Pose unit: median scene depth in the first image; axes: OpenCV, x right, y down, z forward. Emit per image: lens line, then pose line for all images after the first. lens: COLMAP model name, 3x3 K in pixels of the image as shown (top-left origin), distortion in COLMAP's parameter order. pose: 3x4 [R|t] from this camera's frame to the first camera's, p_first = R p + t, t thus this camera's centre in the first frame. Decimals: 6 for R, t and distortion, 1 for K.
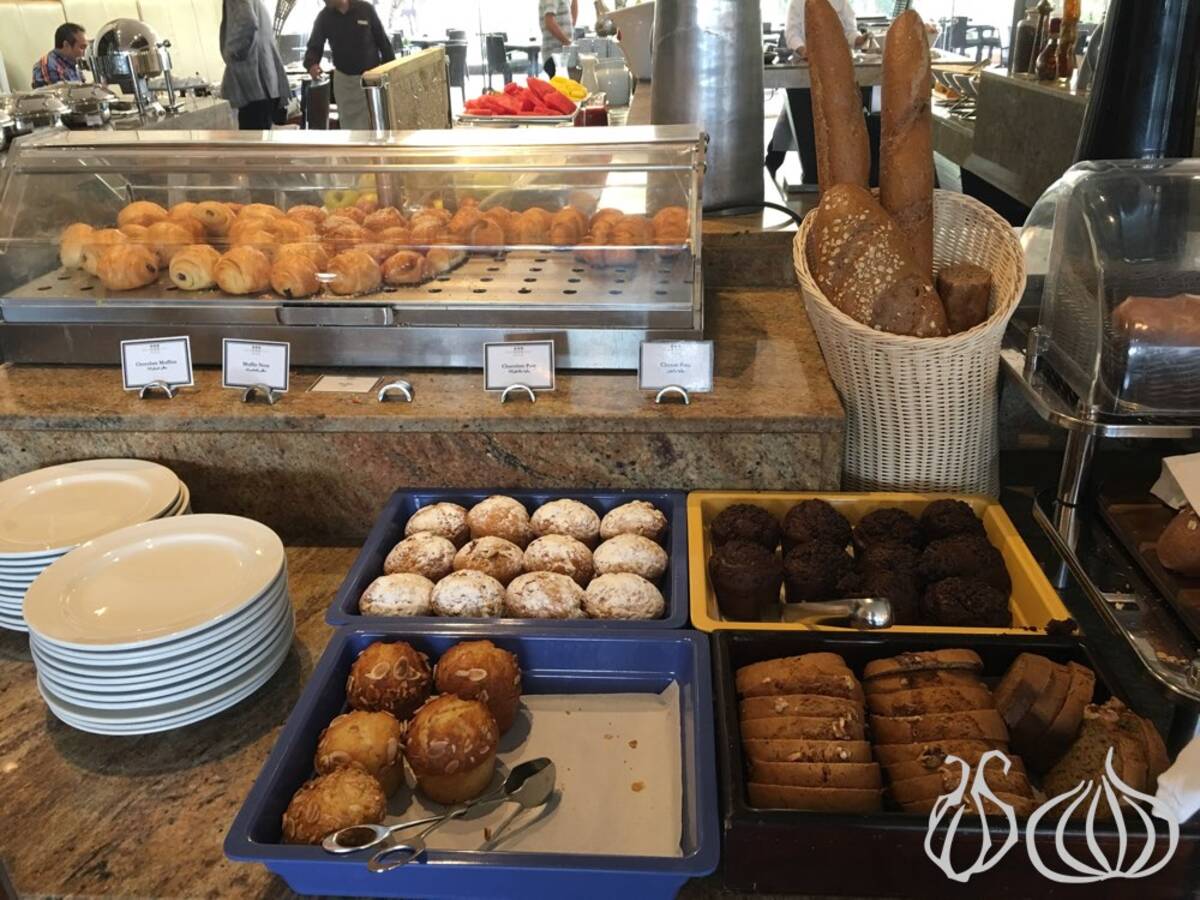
lens RADIAL K [[1040.6, 0, 595.9], [0, 1040.6, 454.4], [0, 0, 1]] dist [0.092027, -0.190504]
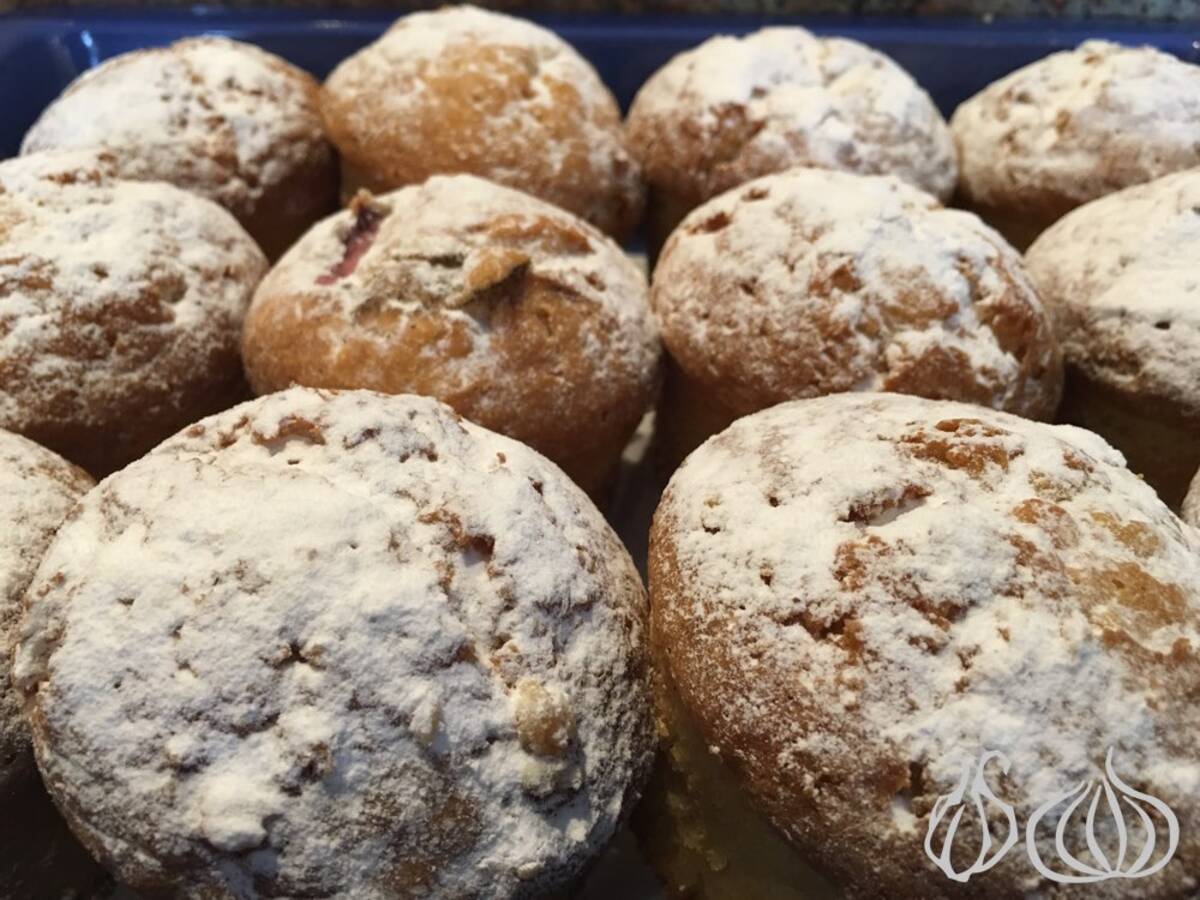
lens RADIAL K [[1040.6, 0, 595.9], [0, 1040.6, 454.4], [0, 0, 1]] dist [0.092027, -0.190504]
pose [[0.993874, -0.019792, 0.108735, -0.099775], [-0.005984, 0.972755, 0.231759, 0.084307], [-0.110360, -0.230990, 0.966677, 0.831234]]
